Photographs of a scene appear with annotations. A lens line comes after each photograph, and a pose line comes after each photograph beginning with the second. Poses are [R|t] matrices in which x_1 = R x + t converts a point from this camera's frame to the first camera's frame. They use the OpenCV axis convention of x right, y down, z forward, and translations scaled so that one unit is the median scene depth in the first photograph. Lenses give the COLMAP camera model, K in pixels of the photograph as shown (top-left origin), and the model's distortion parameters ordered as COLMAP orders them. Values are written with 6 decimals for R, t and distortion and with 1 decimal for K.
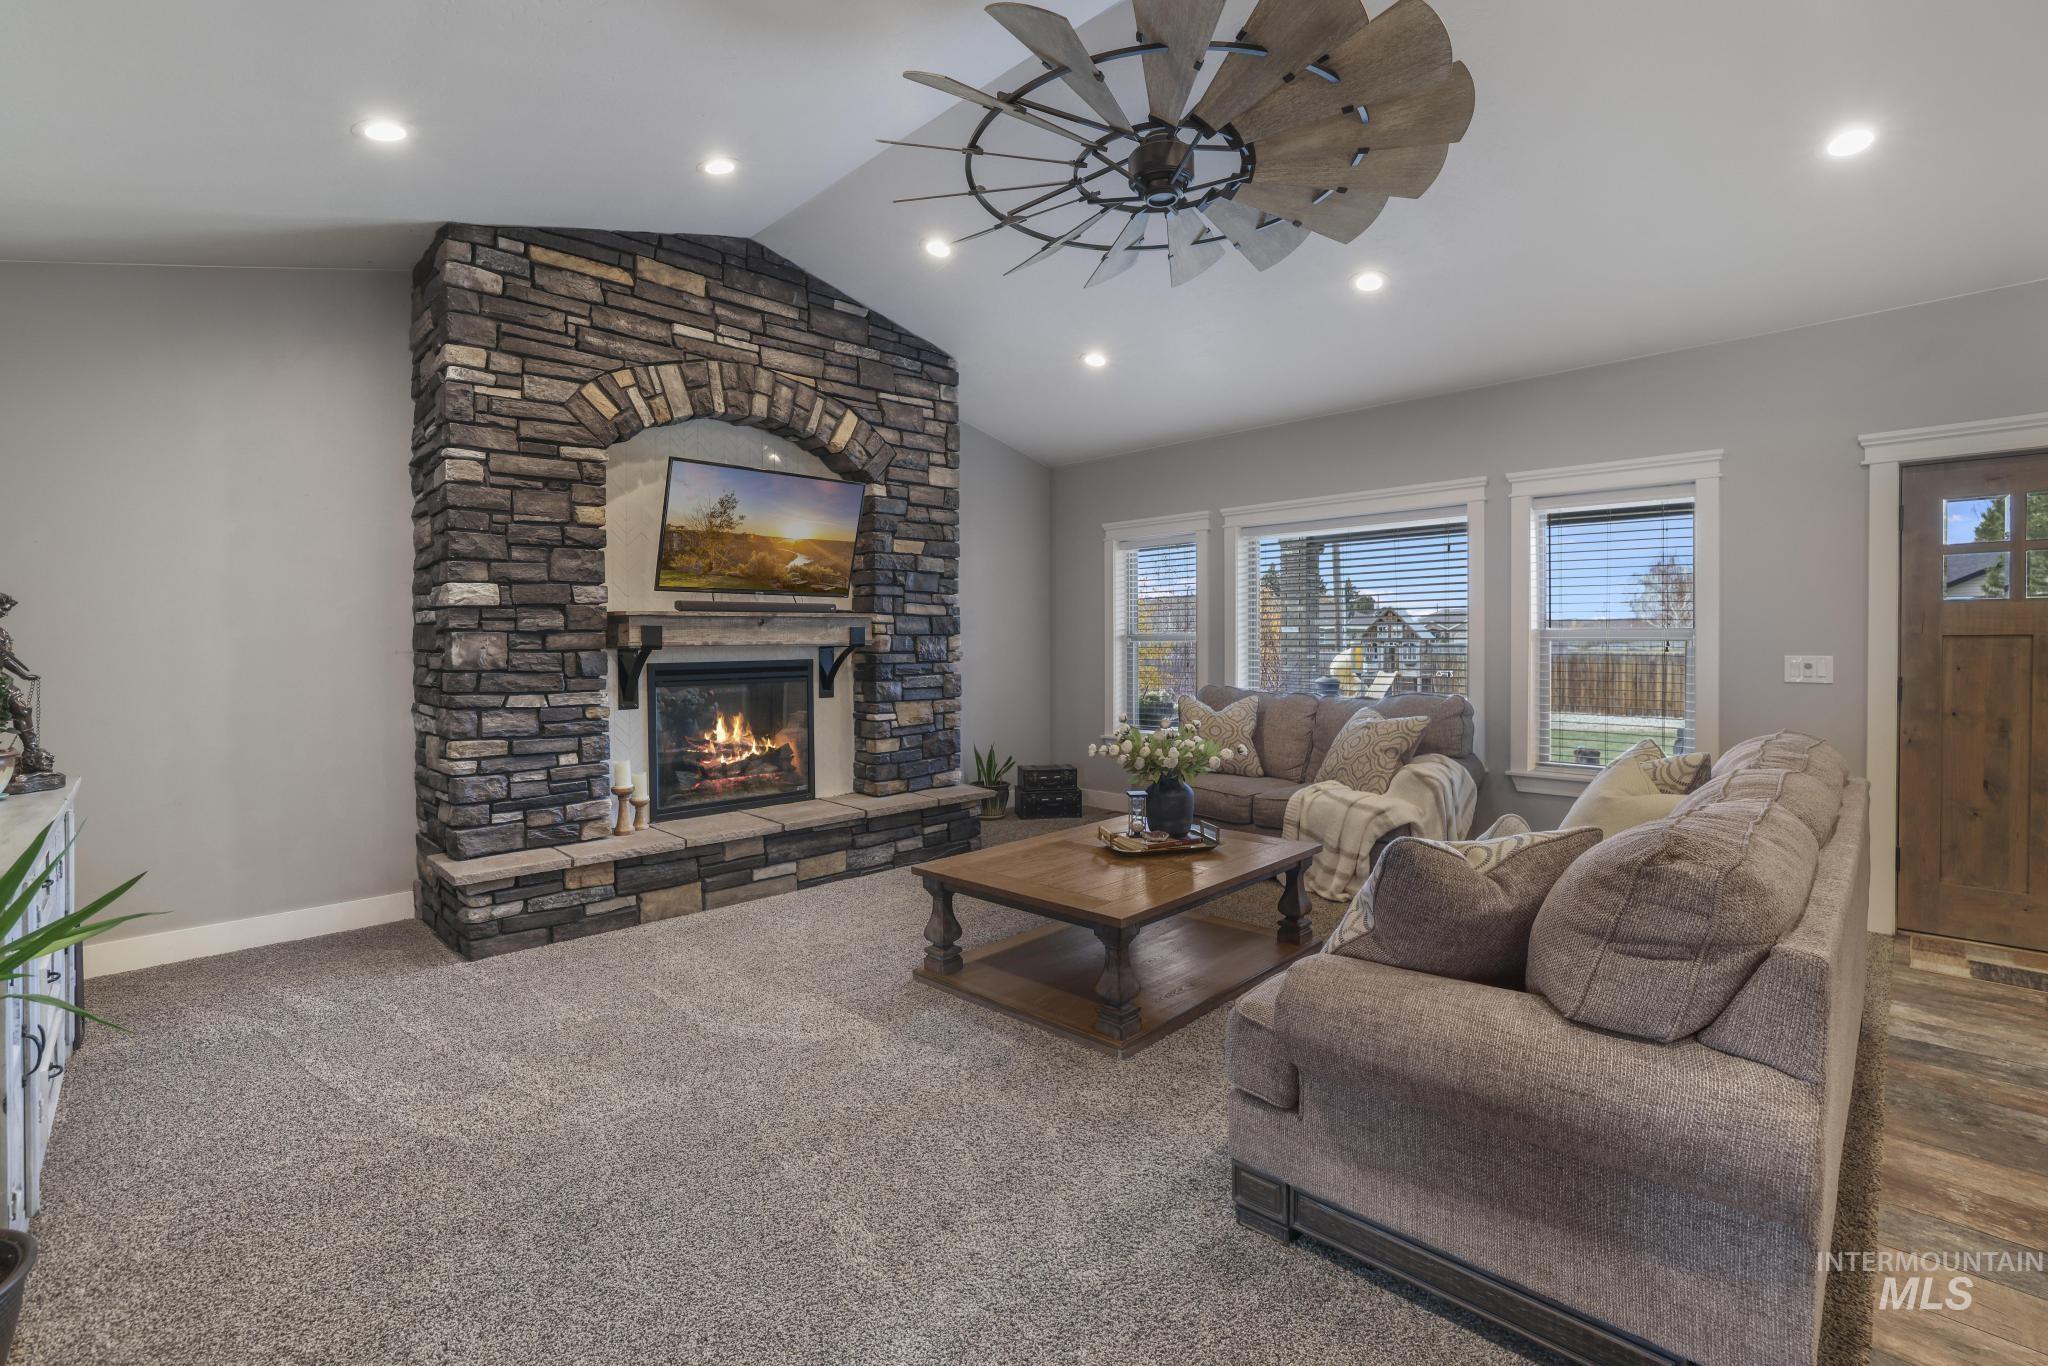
lens RADIAL K [[925.6, 0, 1024.0], [0, 925.6, 657.1], [0, 0, 1]] dist [0.000498, 0.000338]
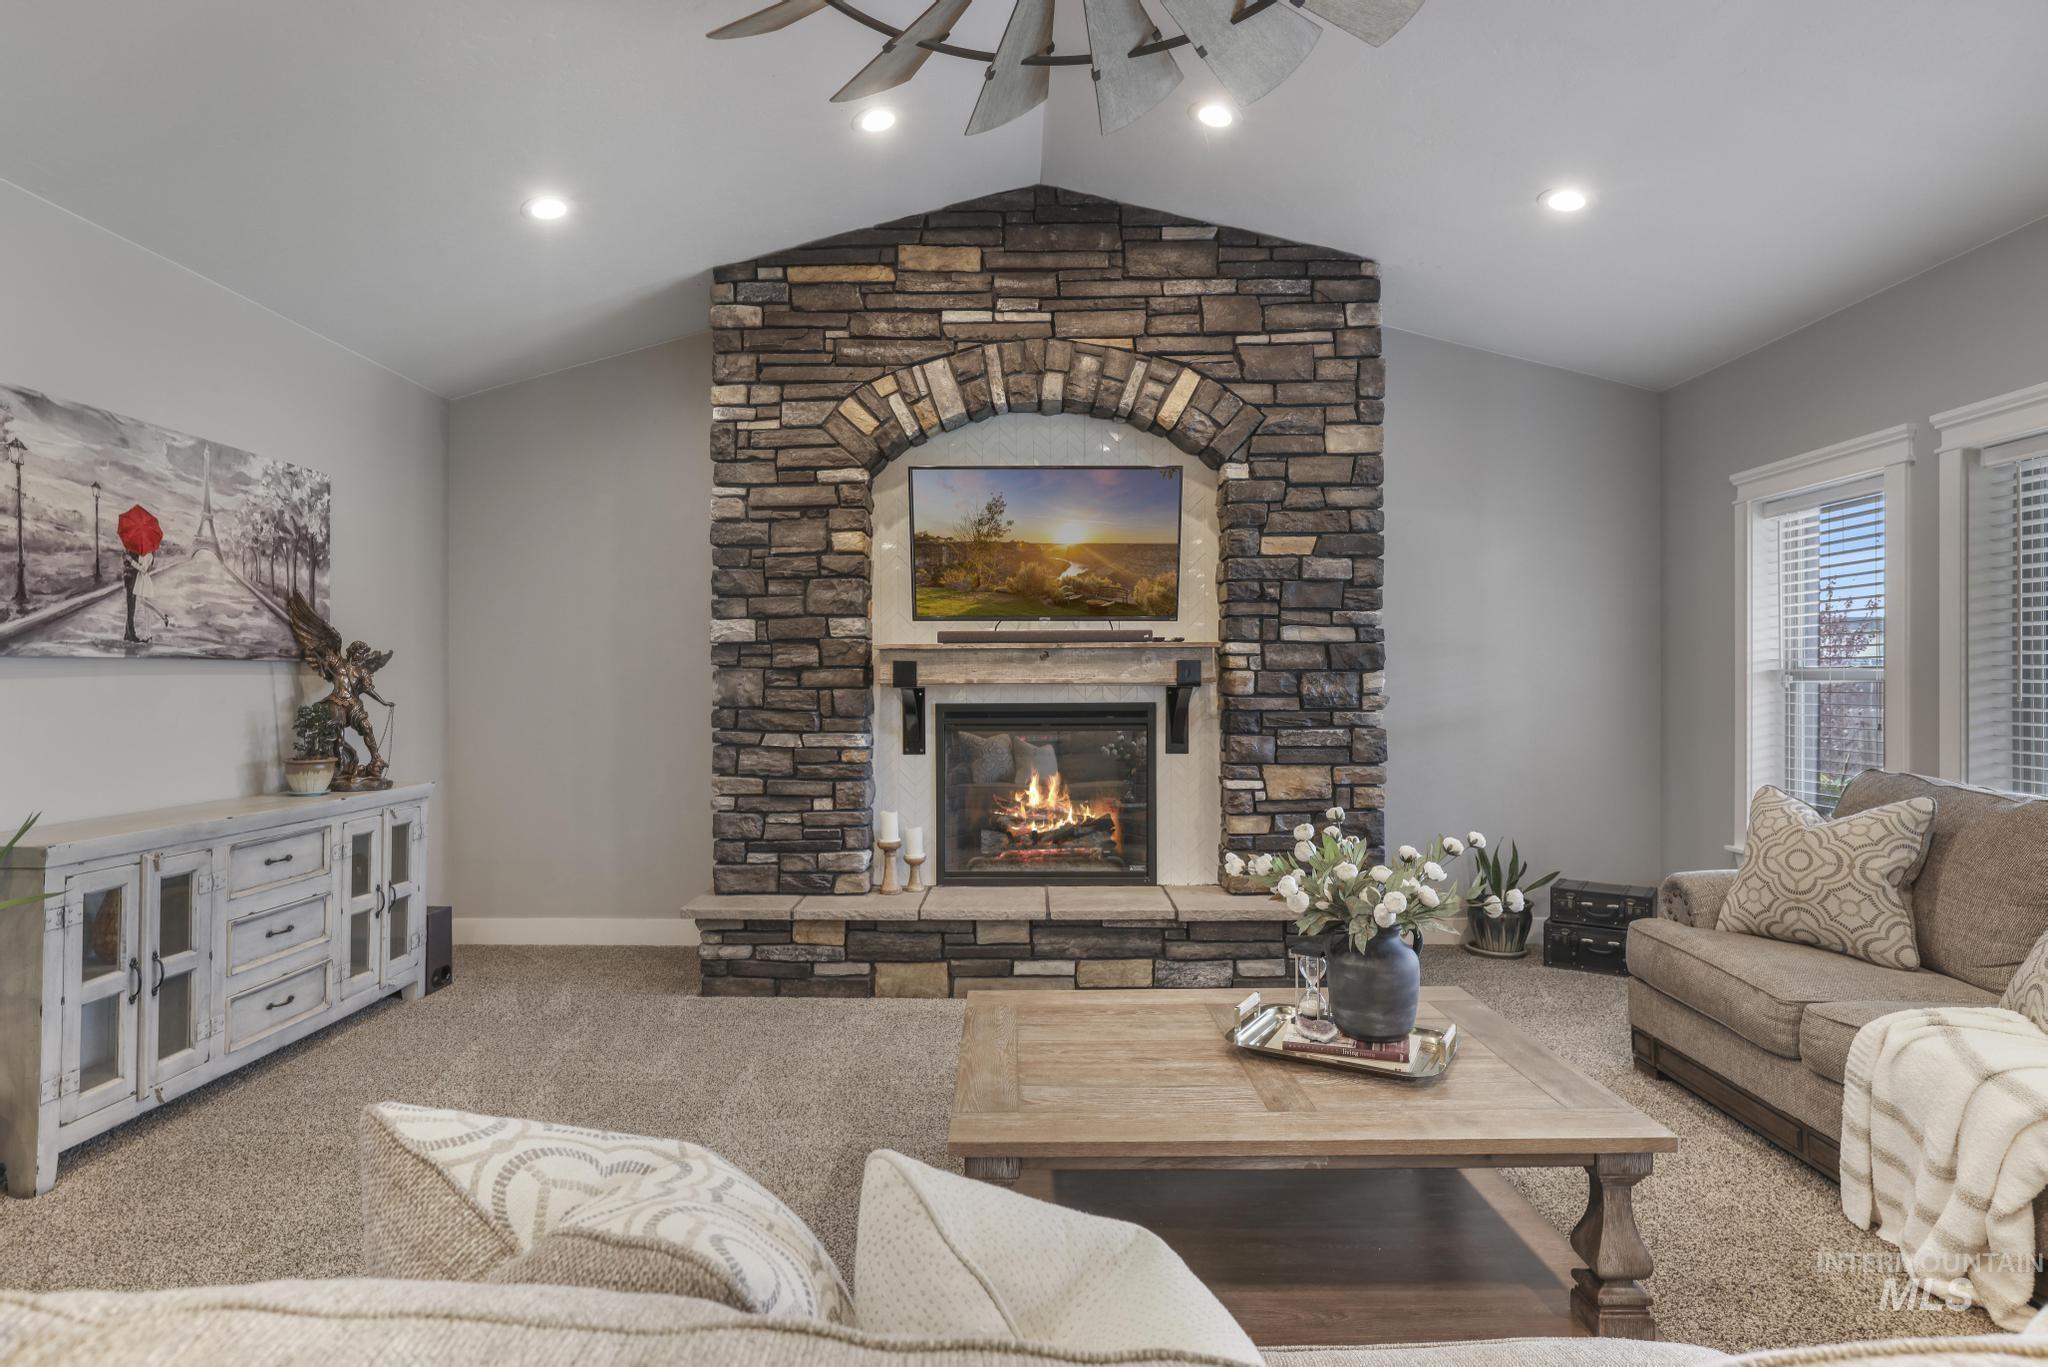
lens RADIAL K [[1112.1, 0, 1024.0], [0, 1112.1, 683.5], [0, 0, 1]] dist [-0.002157, -0.000192]
pose [[0.702043, 0.006622, -0.712104, 0.431671], [-0.015691, 0.999858, -0.006170, -0.007455], [0.711962, 0.015505, 0.702047, 0.340030]]
